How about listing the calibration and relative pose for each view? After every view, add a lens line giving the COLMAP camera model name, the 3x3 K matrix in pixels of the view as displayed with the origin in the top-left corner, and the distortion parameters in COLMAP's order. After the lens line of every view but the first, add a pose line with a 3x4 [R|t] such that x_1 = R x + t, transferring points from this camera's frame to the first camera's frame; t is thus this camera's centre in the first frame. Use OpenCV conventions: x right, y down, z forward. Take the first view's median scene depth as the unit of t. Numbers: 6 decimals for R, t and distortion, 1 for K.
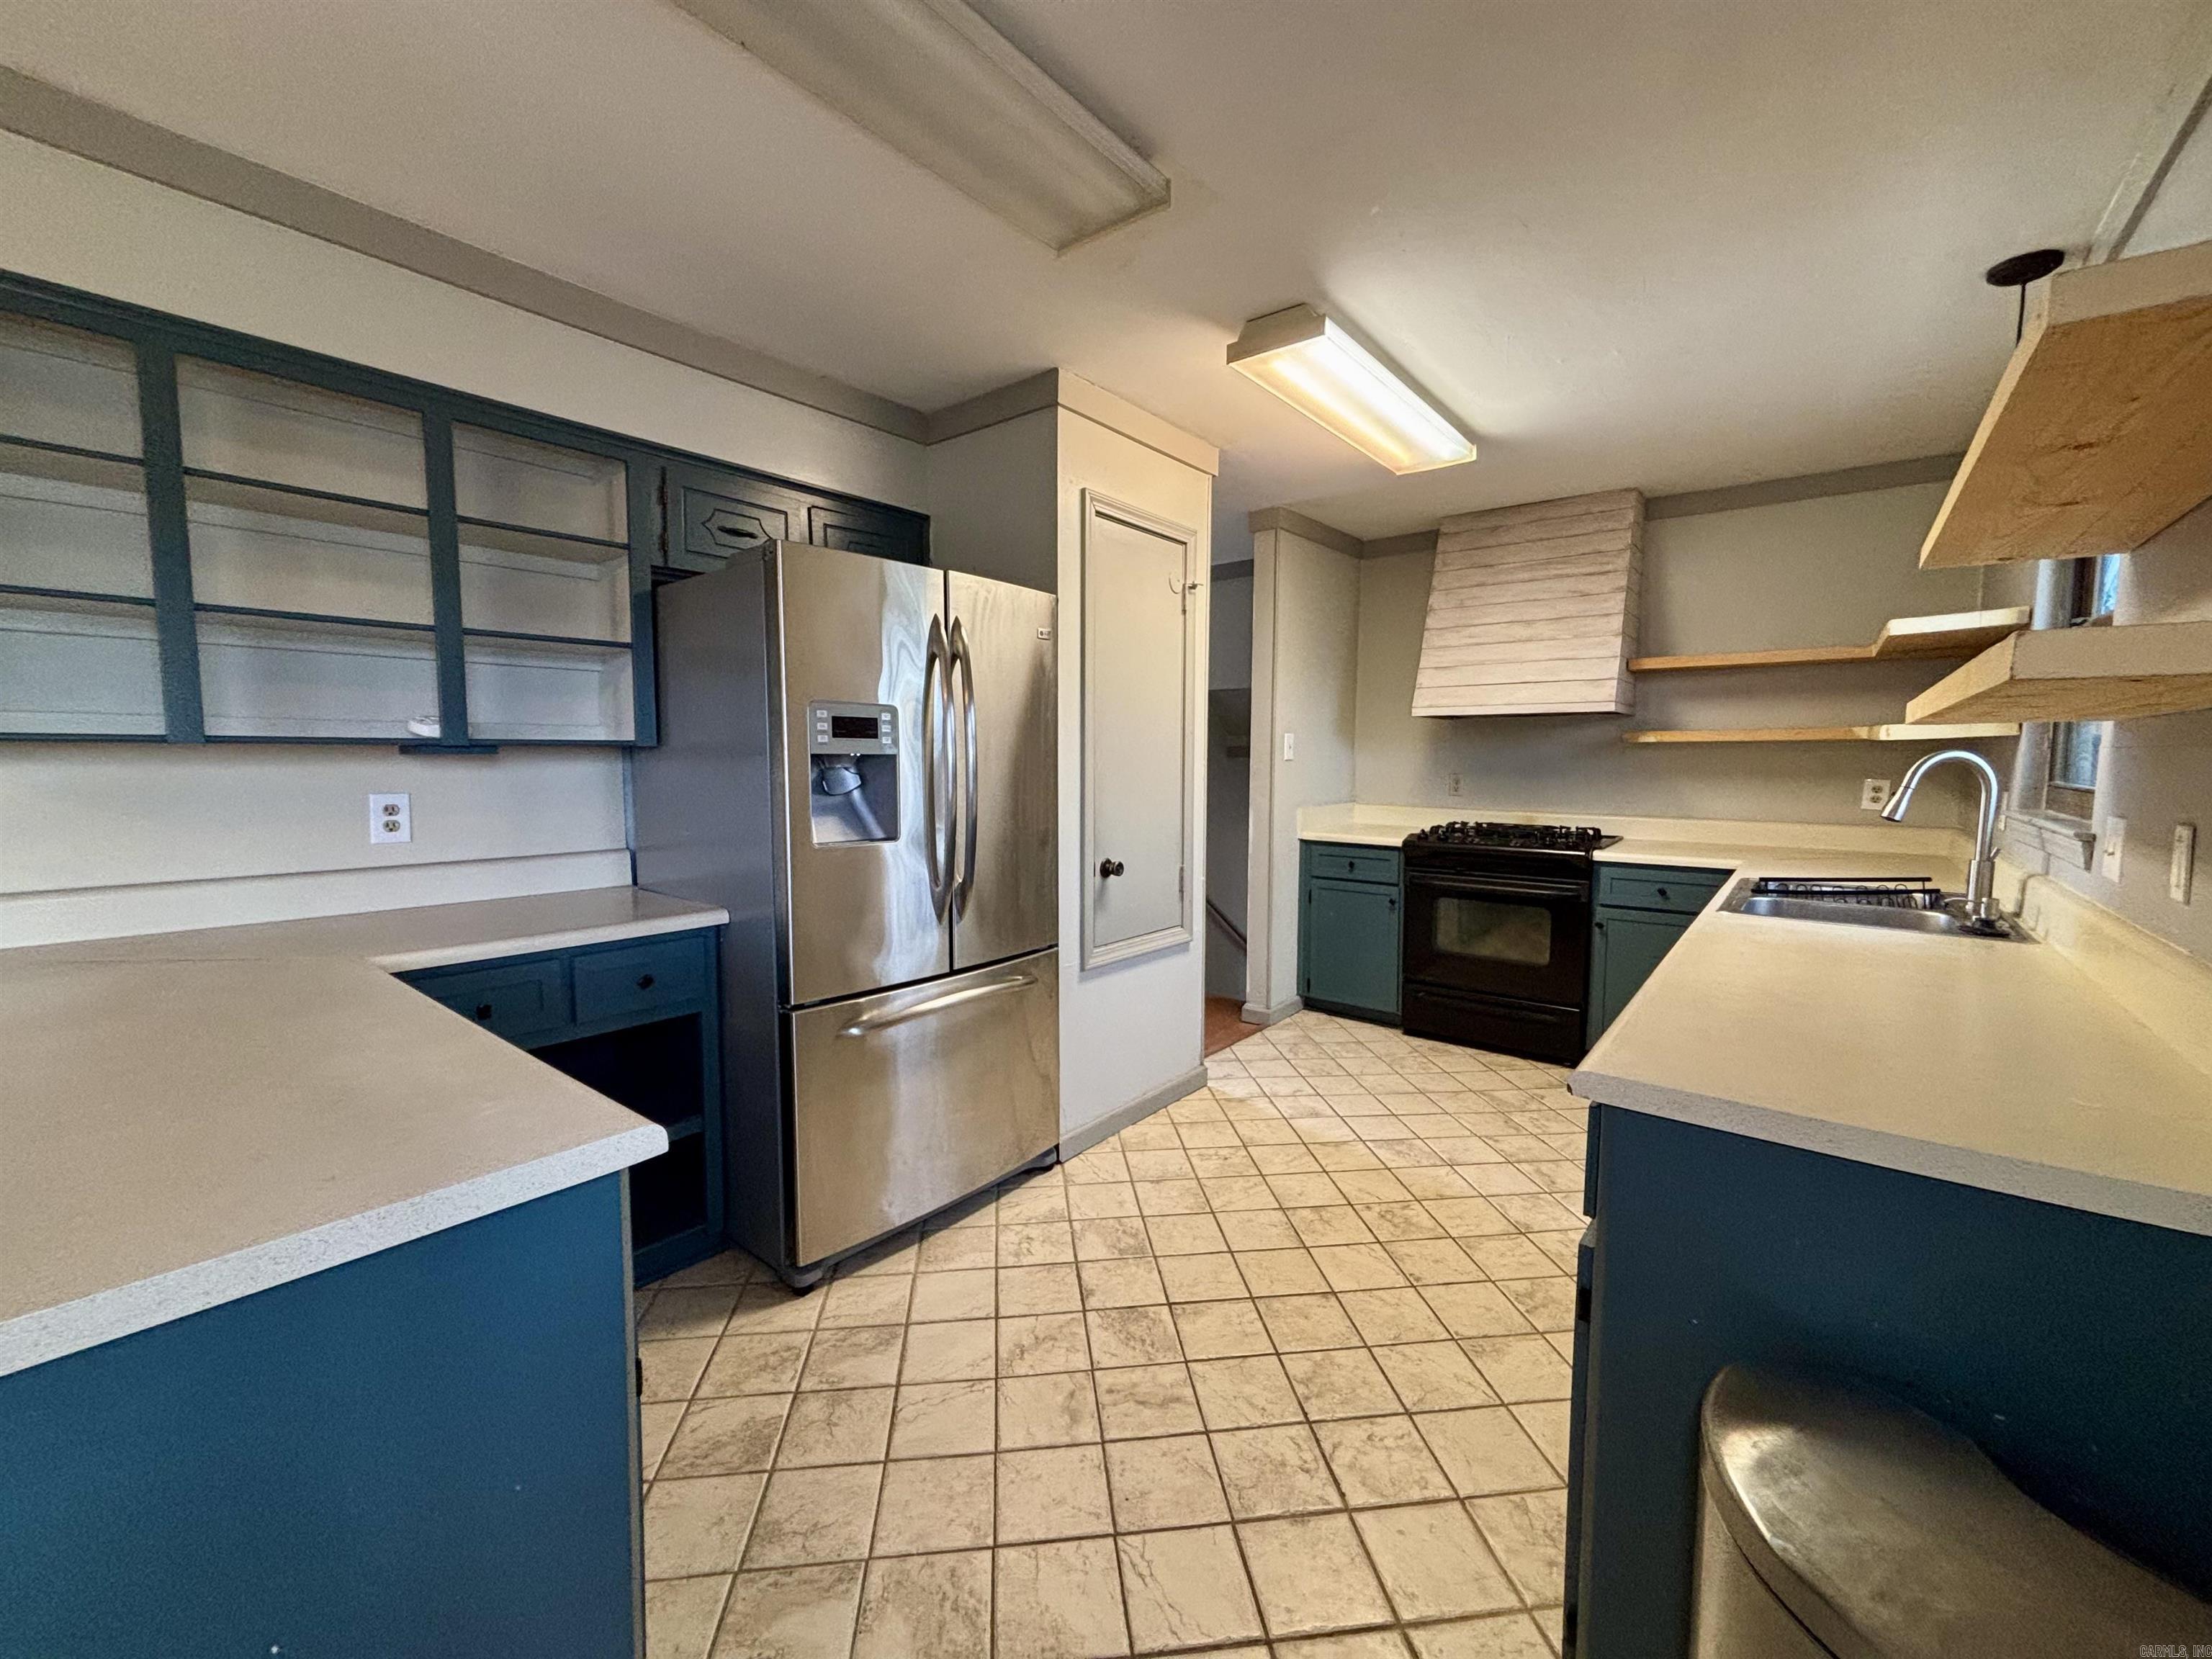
lens RADIAL K [[885.4, 0, 1109.8], [0, 885.4, 815.6], [0, 0, 1]] dist [-0.003113, -0.000561]
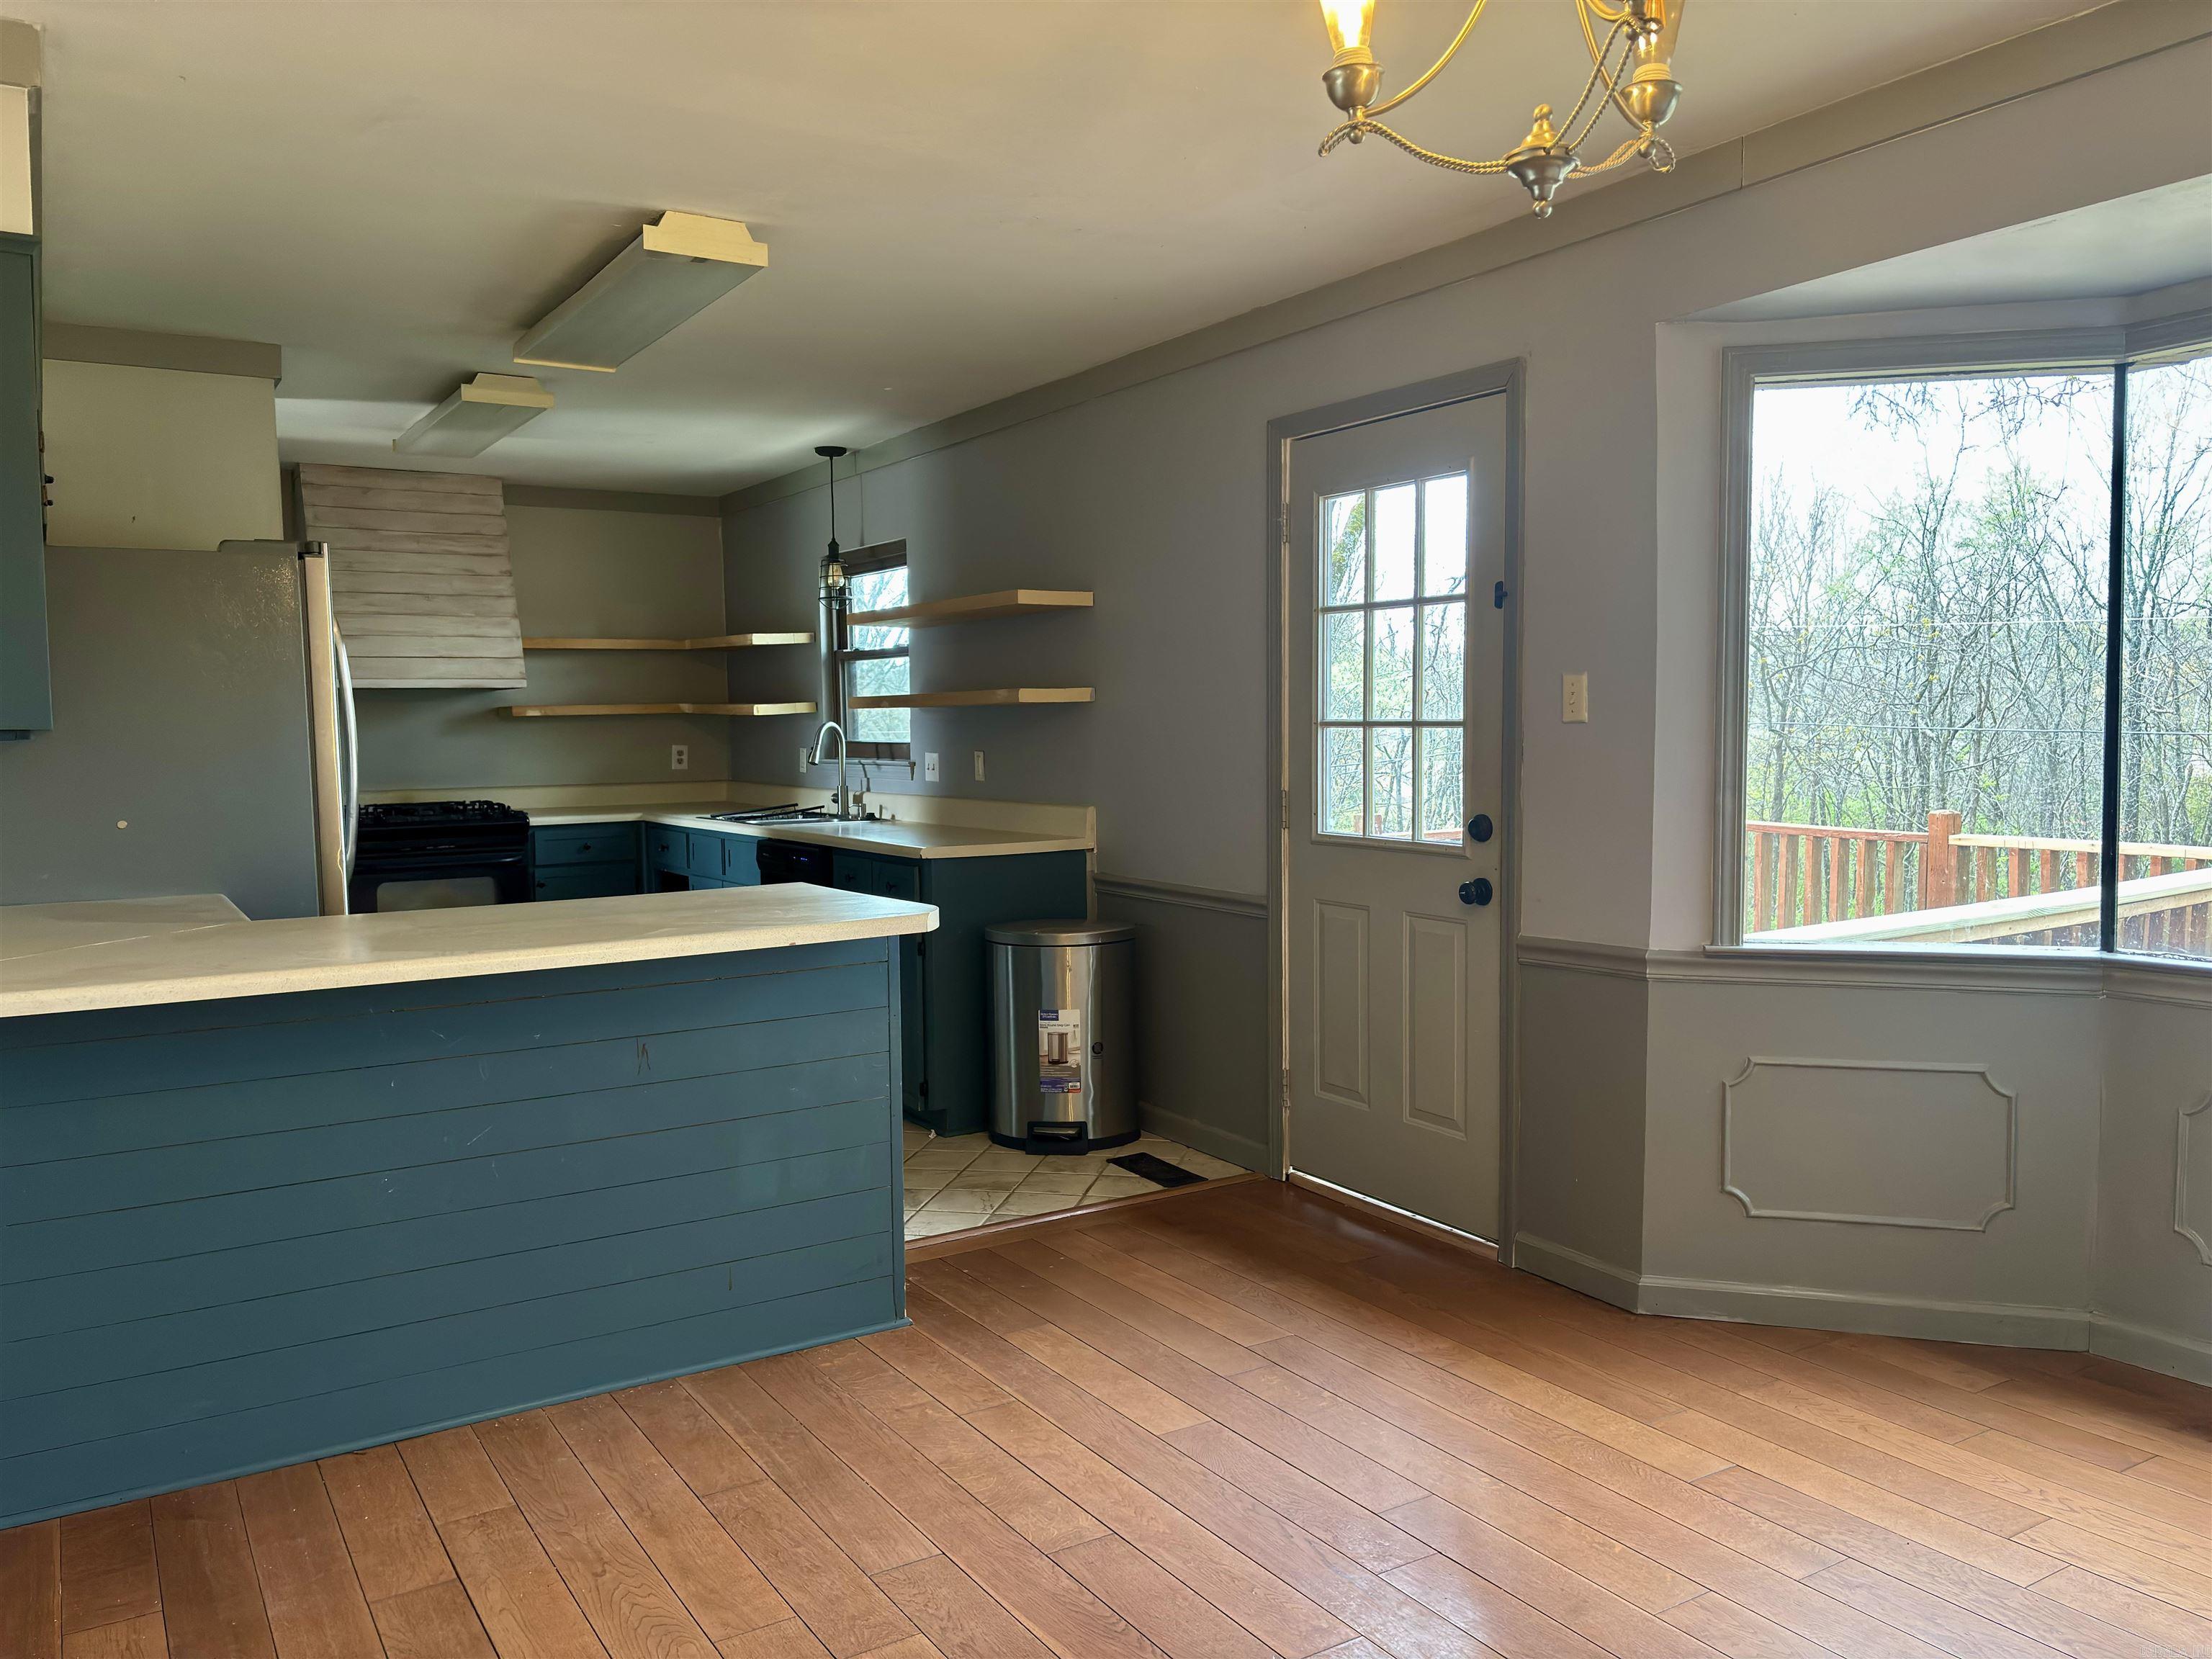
lens RADIAL K [[1667.8, 0, 1105.8], [0, 1667.8, 832.9], [0, 0, 1]] dist [0.031188, -0.003432]
pose [[0.327107, -0.075025, 0.942005, -1.102276], [0.085918, 0.995076, 0.049417, 0.018971], [-0.941073, 0.064771, 0.331942, -0.330510]]
